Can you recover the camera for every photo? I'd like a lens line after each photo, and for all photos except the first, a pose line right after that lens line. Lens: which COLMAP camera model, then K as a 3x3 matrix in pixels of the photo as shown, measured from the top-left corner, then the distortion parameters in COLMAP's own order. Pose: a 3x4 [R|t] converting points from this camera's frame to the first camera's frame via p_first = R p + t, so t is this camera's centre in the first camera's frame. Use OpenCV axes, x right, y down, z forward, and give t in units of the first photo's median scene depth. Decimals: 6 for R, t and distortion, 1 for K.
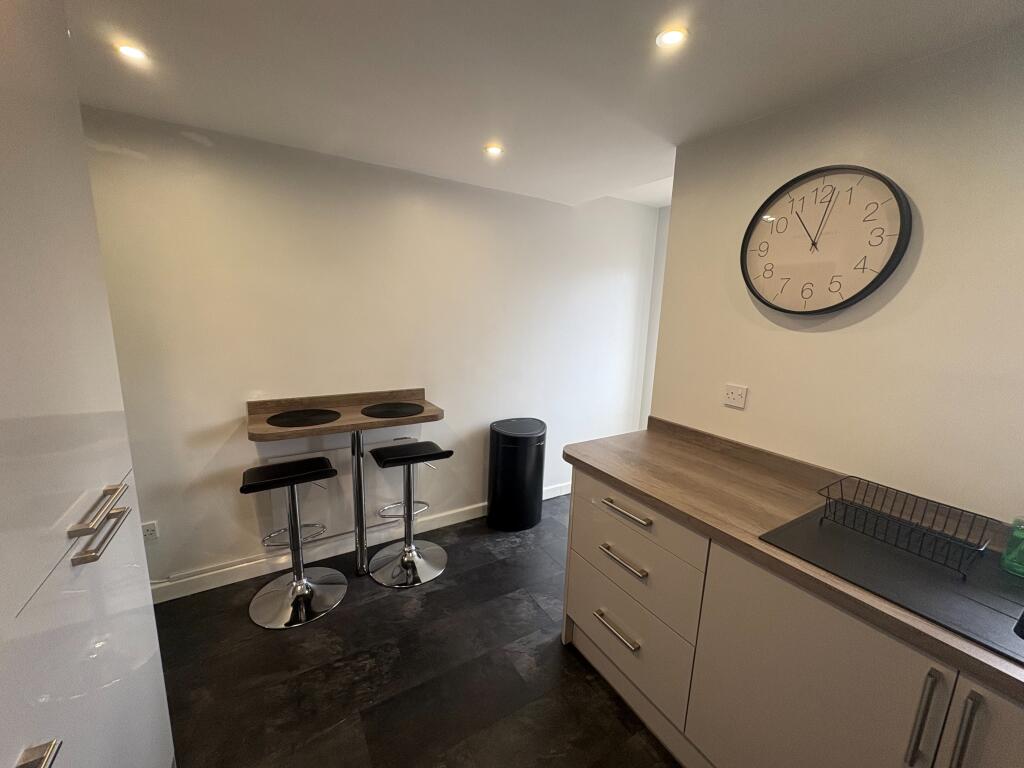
lens RADIAL K [[408.3, 0, 514.2], [0, 408.3, 384.5], [0, 0, 1]] dist [-0.001956, -0.000209]
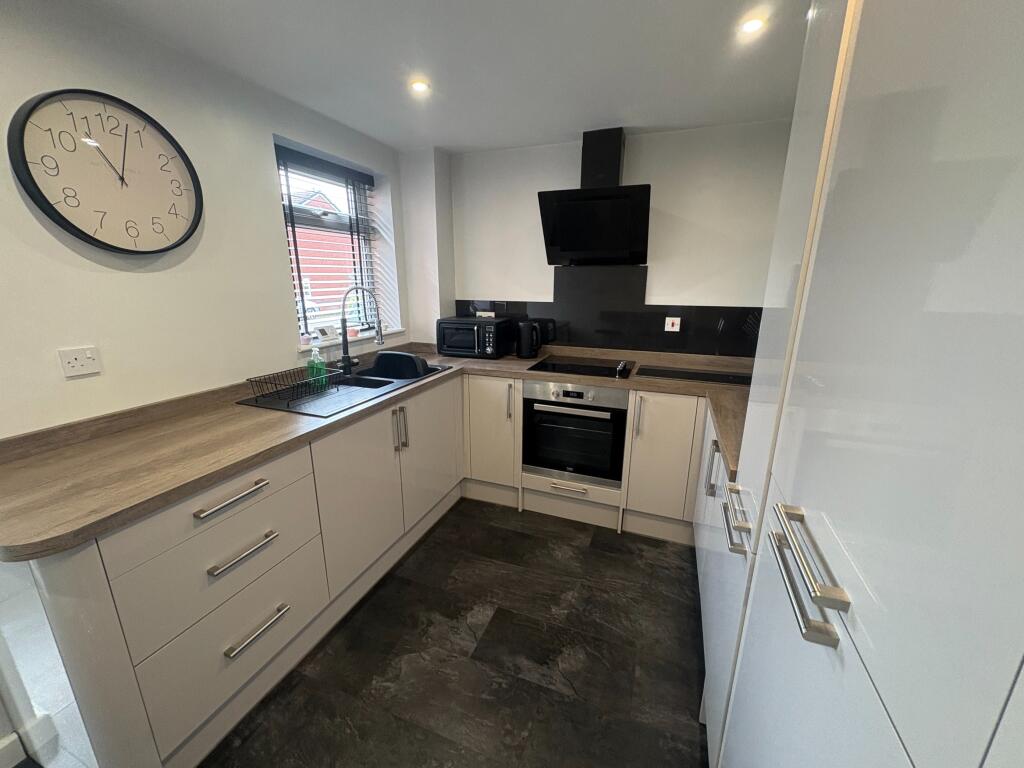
lens RADIAL K [[408.3, 0, 512.7], [0, 408.3, 384.9], [0, 0, 1]] dist [-0.001956, -0.000209]
pose [[-0.617373, -0.234007, 0.751060, -0.650060], [0.119107, 0.915921, 0.383279, -0.151681], [-0.777601, 0.326083, -0.537593, 0.926997]]
